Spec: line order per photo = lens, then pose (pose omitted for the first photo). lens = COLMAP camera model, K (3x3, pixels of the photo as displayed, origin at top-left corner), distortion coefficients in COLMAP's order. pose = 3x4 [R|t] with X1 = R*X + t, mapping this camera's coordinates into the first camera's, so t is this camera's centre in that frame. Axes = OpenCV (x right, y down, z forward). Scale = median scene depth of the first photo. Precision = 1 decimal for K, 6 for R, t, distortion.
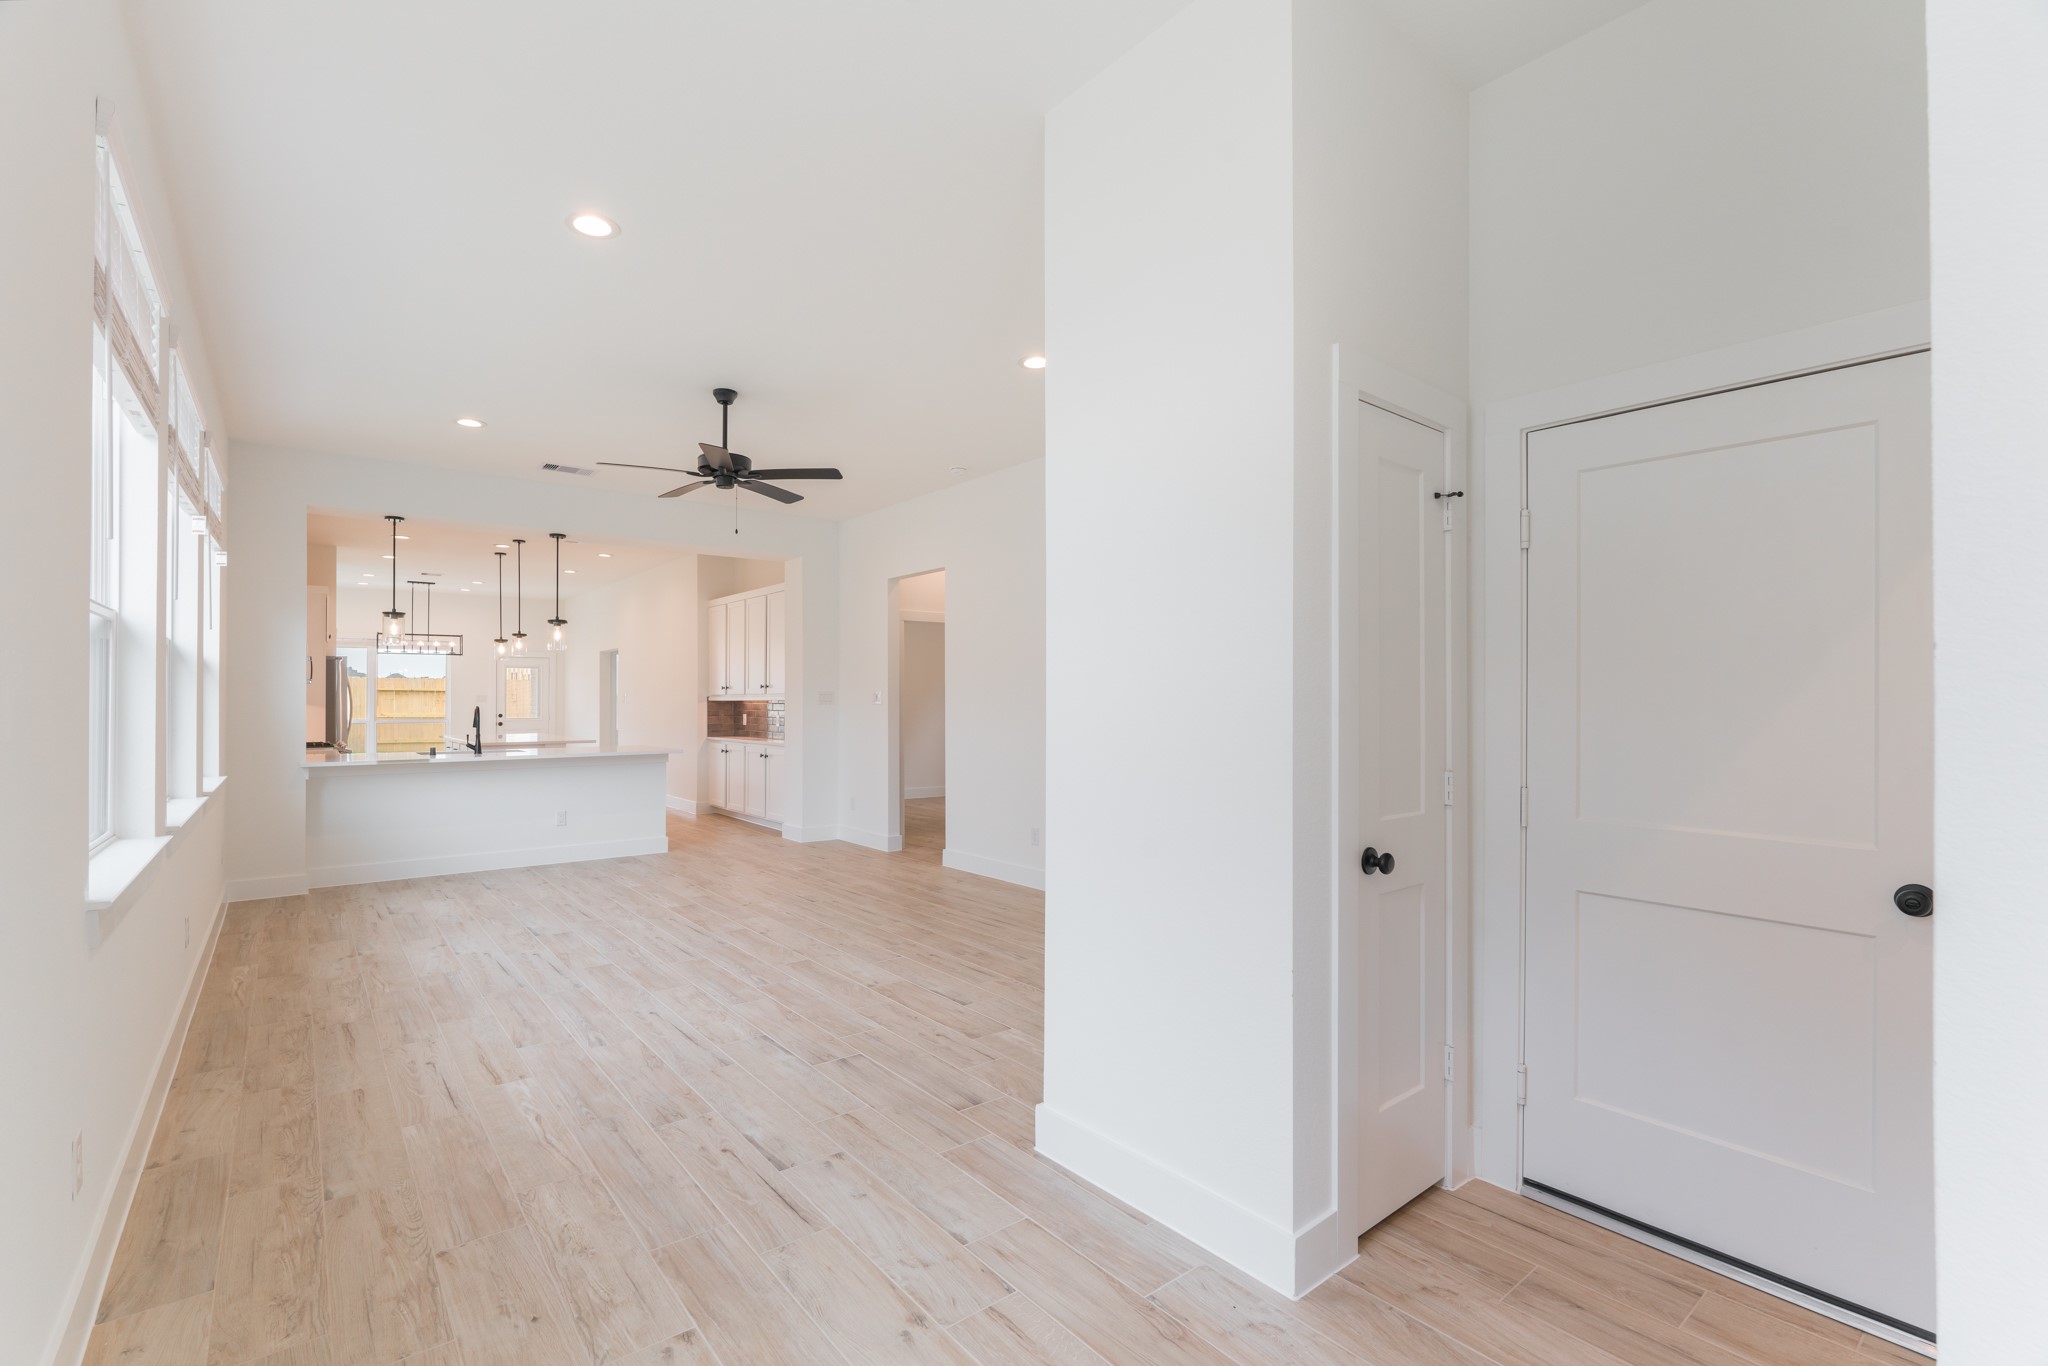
lens RADIAL K [[939.5, 0, 1032.0], [0, 939.5, 687.1], [0, 0, 1]] dist [-0.005959, 0.000860]
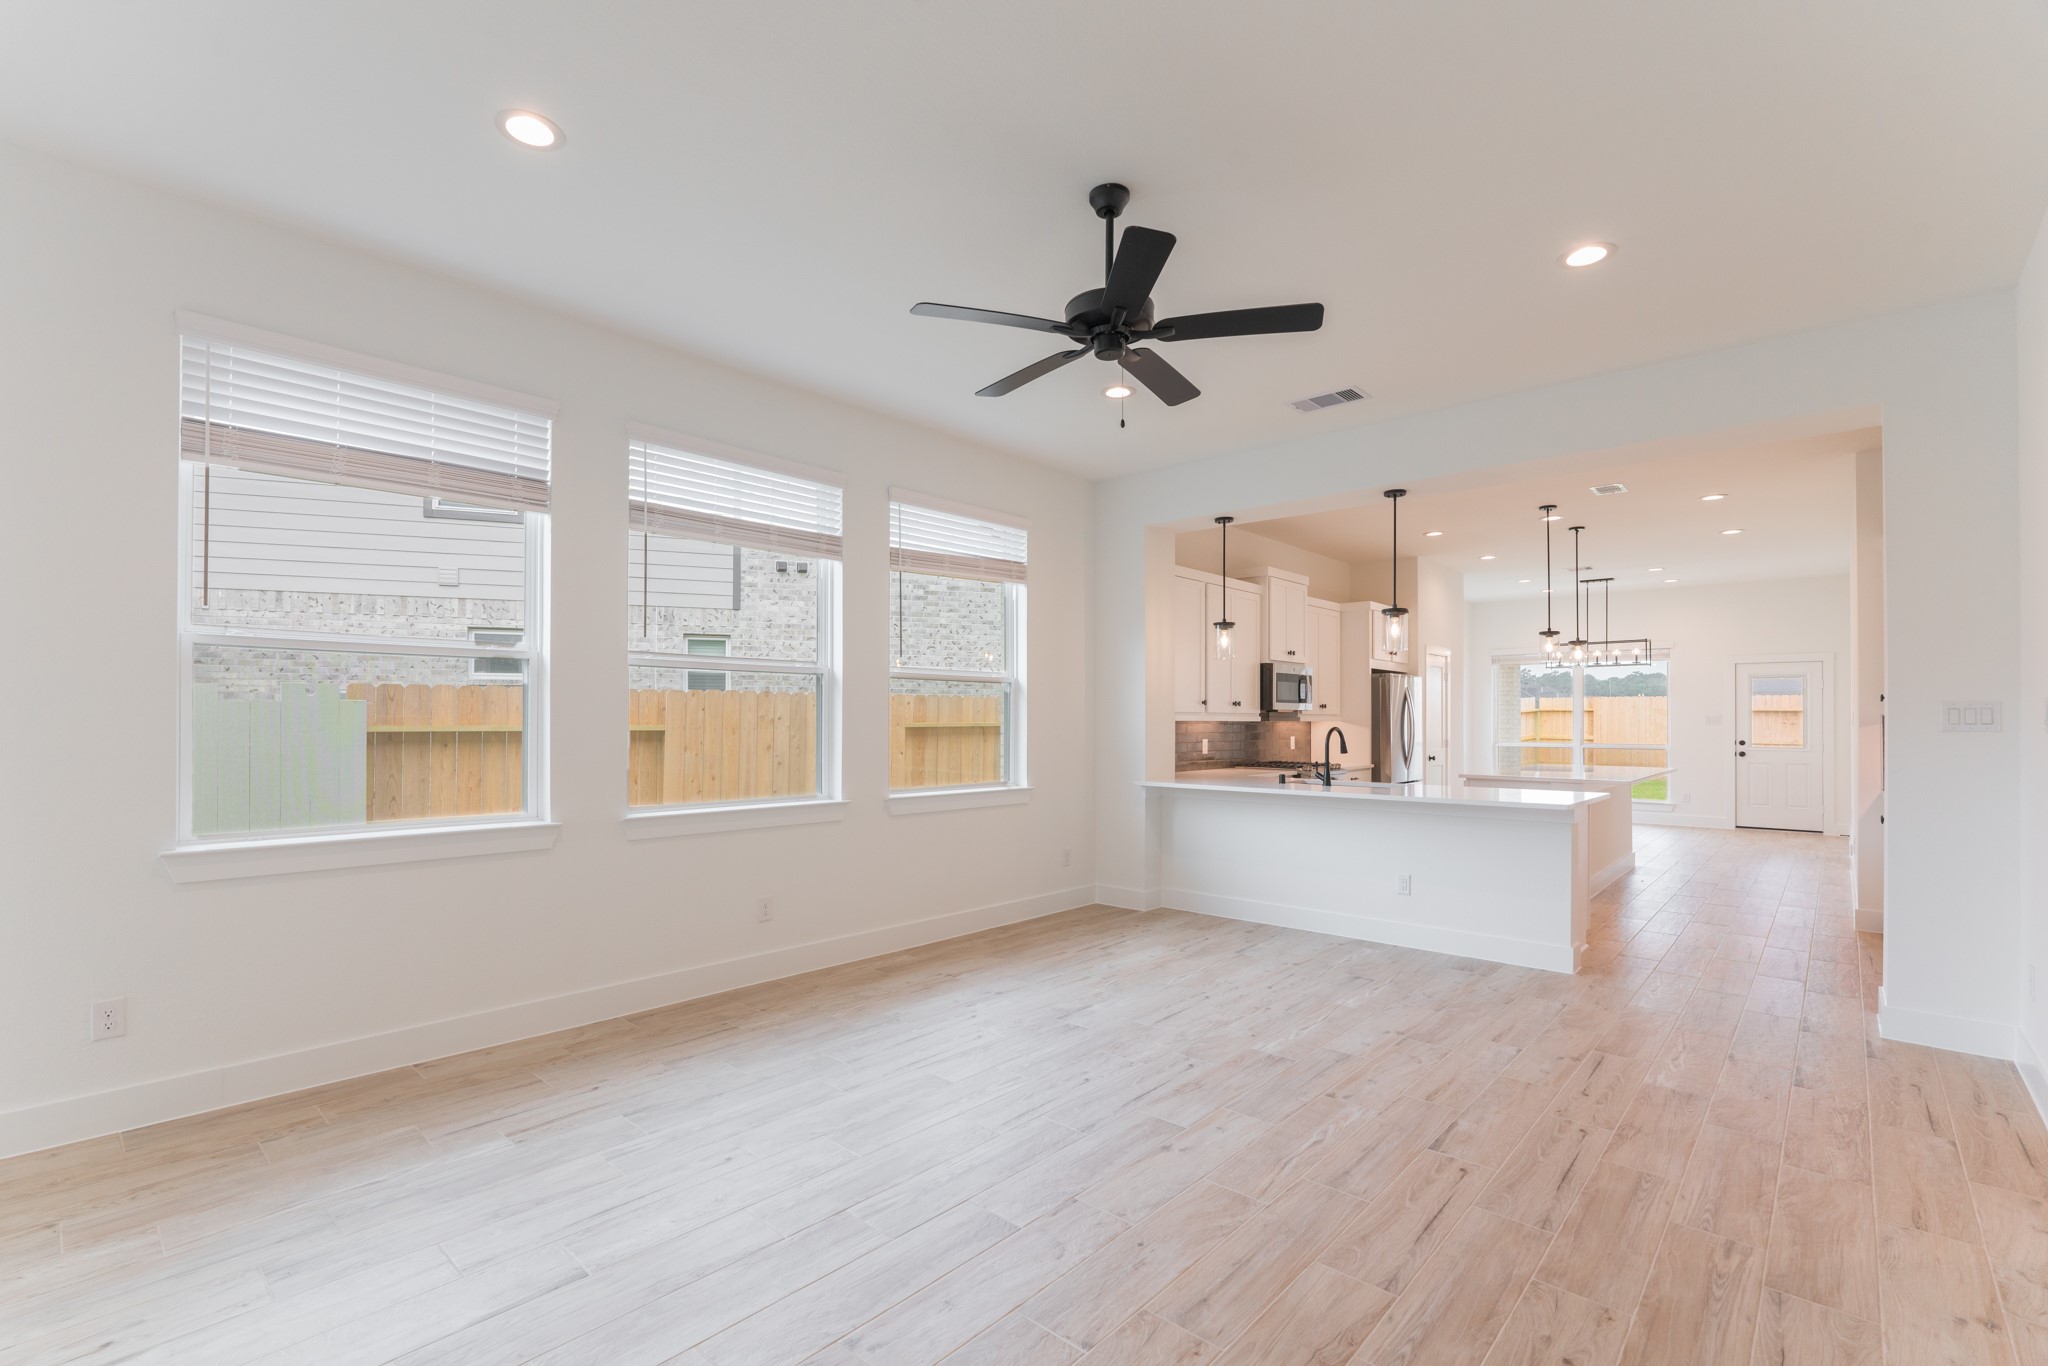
lens RADIAL K [[939.5, 0, 1033.9], [0, 939.5, 694.9], [0, 0, 1]] dist [-0.005959, 0.000860]
pose [[0.121361, -0.013045, -0.992523, 0.336598], [0.005175, 0.999908, -0.012509, -0.003488], [0.992595, -0.003618, 0.121418, 1.093716]]
